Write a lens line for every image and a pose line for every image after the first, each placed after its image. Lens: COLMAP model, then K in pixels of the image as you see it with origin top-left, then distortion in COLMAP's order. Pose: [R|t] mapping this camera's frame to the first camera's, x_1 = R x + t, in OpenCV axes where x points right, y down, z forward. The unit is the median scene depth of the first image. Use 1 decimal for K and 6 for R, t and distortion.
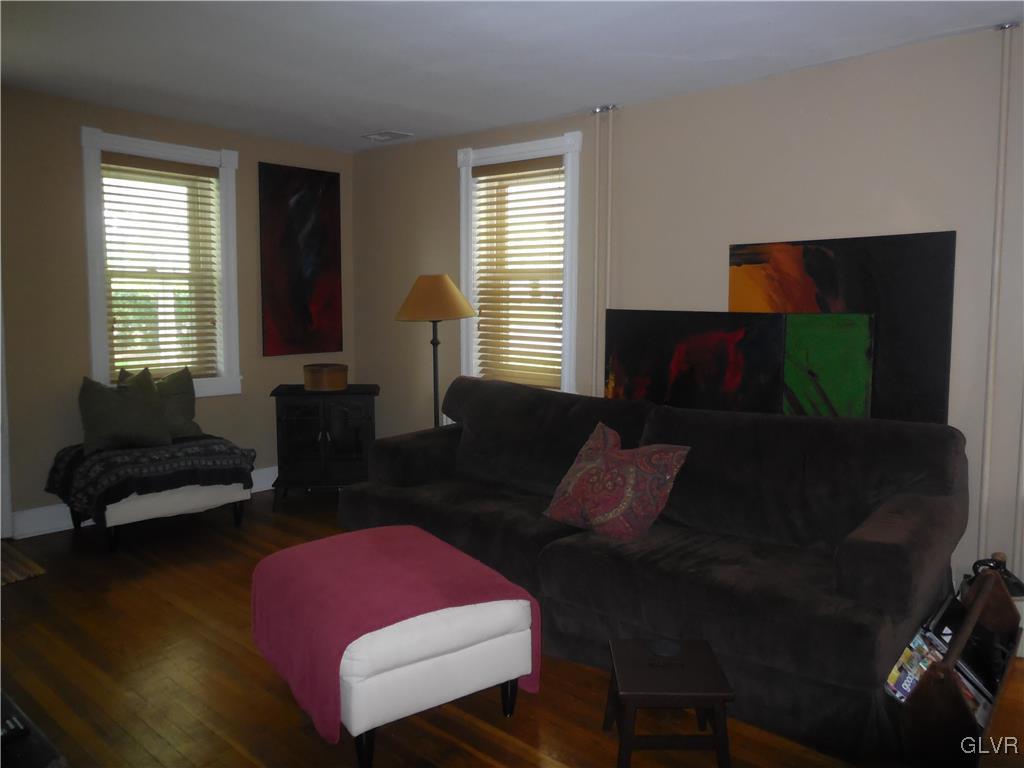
lens RADIAL K [[766.0, 0, 511.0], [0, 766.0, 383.7], [0, 0, 1]] dist [-0.027809, 0.025132]
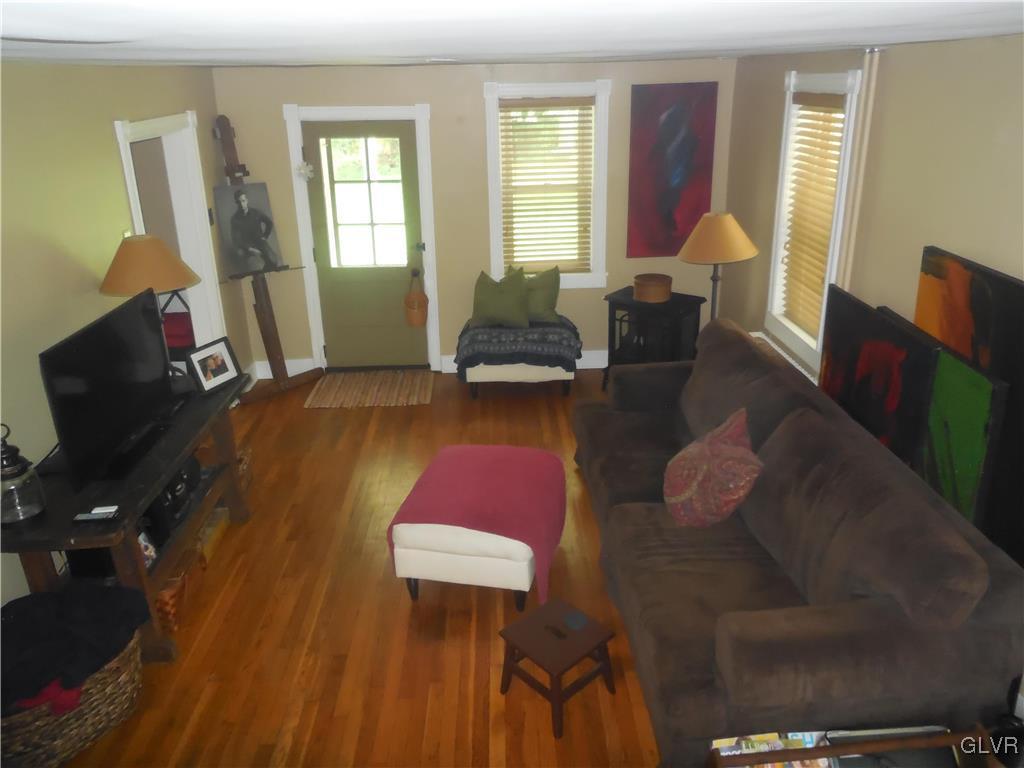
lens RADIAL K [[766.0, 0, 512.2], [0, 766.0, 380.6], [0, 0, 1]] dist [-0.027809, 0.025132]
pose [[0.654954, 0.246766, -0.714242, 0.523307], [-0.041570, 0.955513, 0.292004, -0.223564], [0.754525, -0.161558, 0.636075, 0.098698]]
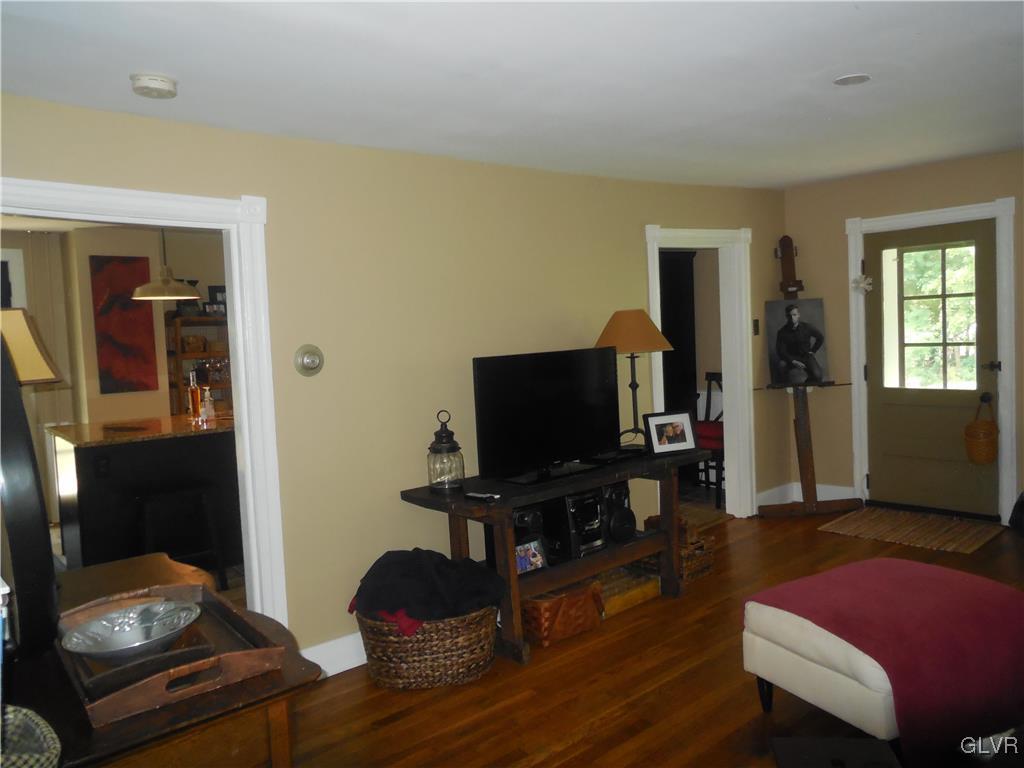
lens RADIAL K [[766.0, 0, 507.6], [0, 766.0, 385.7], [0, 0, 1]] dist [-0.027809, 0.025132]
pose [[-0.215813, 0.054790, -0.974896, 0.610933], [-0.029435, 0.997606, 0.062583, -0.066487], [0.975991, 0.042202, -0.213683, 0.426629]]
